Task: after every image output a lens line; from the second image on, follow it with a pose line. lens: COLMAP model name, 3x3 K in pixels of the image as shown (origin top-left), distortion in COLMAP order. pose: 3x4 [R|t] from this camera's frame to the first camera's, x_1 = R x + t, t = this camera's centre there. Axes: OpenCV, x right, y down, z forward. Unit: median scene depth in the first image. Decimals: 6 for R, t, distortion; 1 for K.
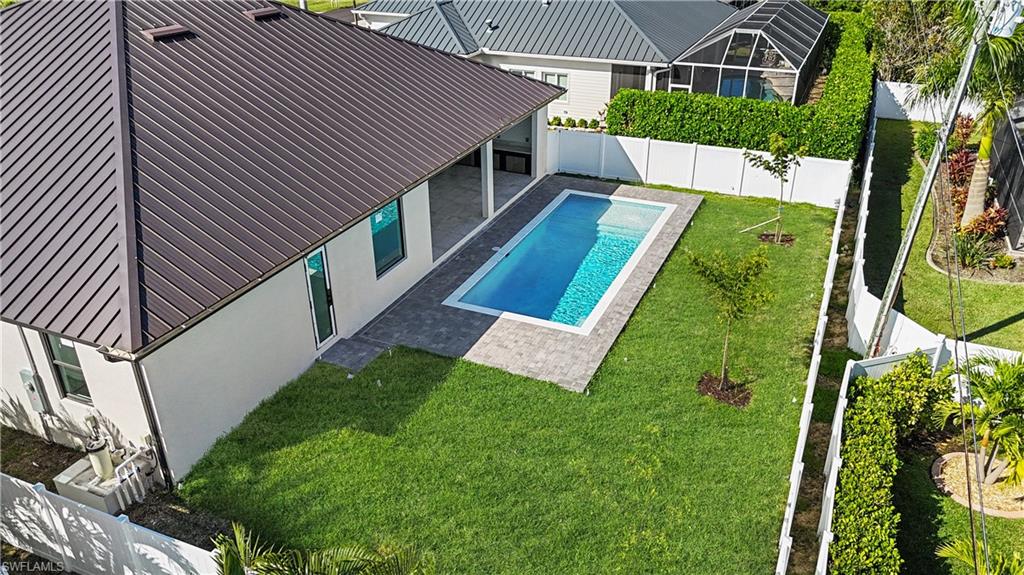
lens RADIAL K [[758.9, 0, 512.0], [0, 758.9, 287.5], [0, 0, 1]] dist [0.034775, -0.003716]
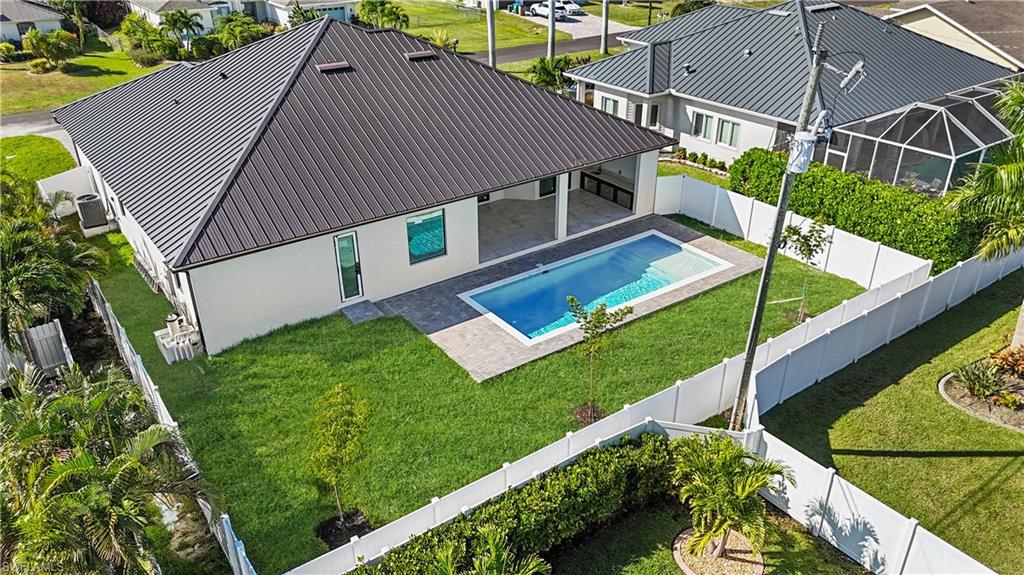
lens RADIAL K [[758.9, 0, 512.0], [0, 758.9, 287.5], [0, 0, 1]] dist [0.034775, -0.003716]
pose [[0.867042, 0.235825, -0.438891, 0.445773], [-0.233736, 0.970466, 0.059700, -0.072999], [0.440007, 0.050822, 0.896555, -0.093171]]
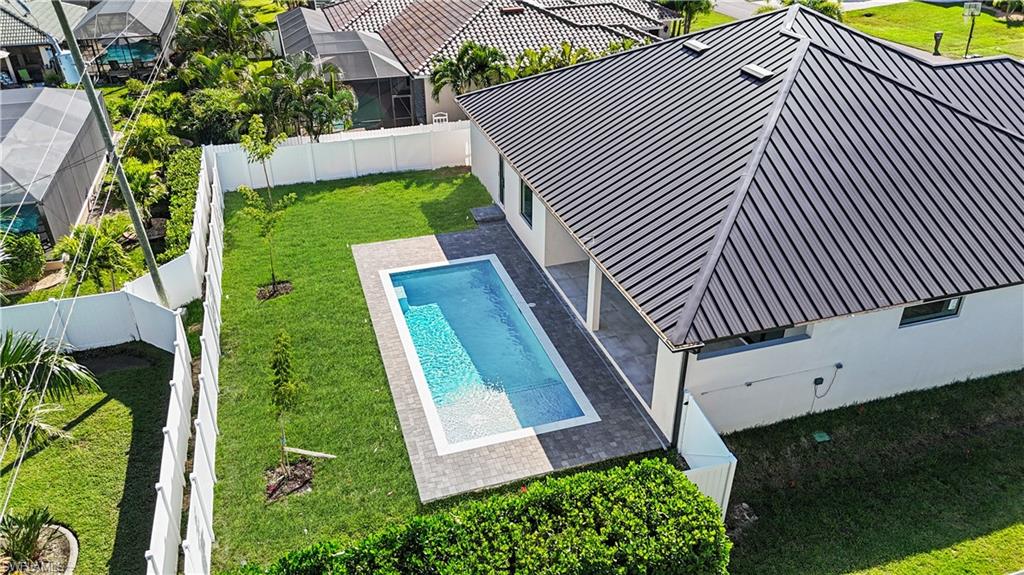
lens RADIAL K [[758.9, 0, 512.0], [0, 758.9, 287.5], [0, 0, 1]] dist [0.034775, -0.003716]
pose [[-0.752077, 0.339158, -0.565112, 0.532020], [-0.295647, 0.592717, 0.749186, -0.769484], [0.589044, 0.730519, -0.345497, 1.229674]]
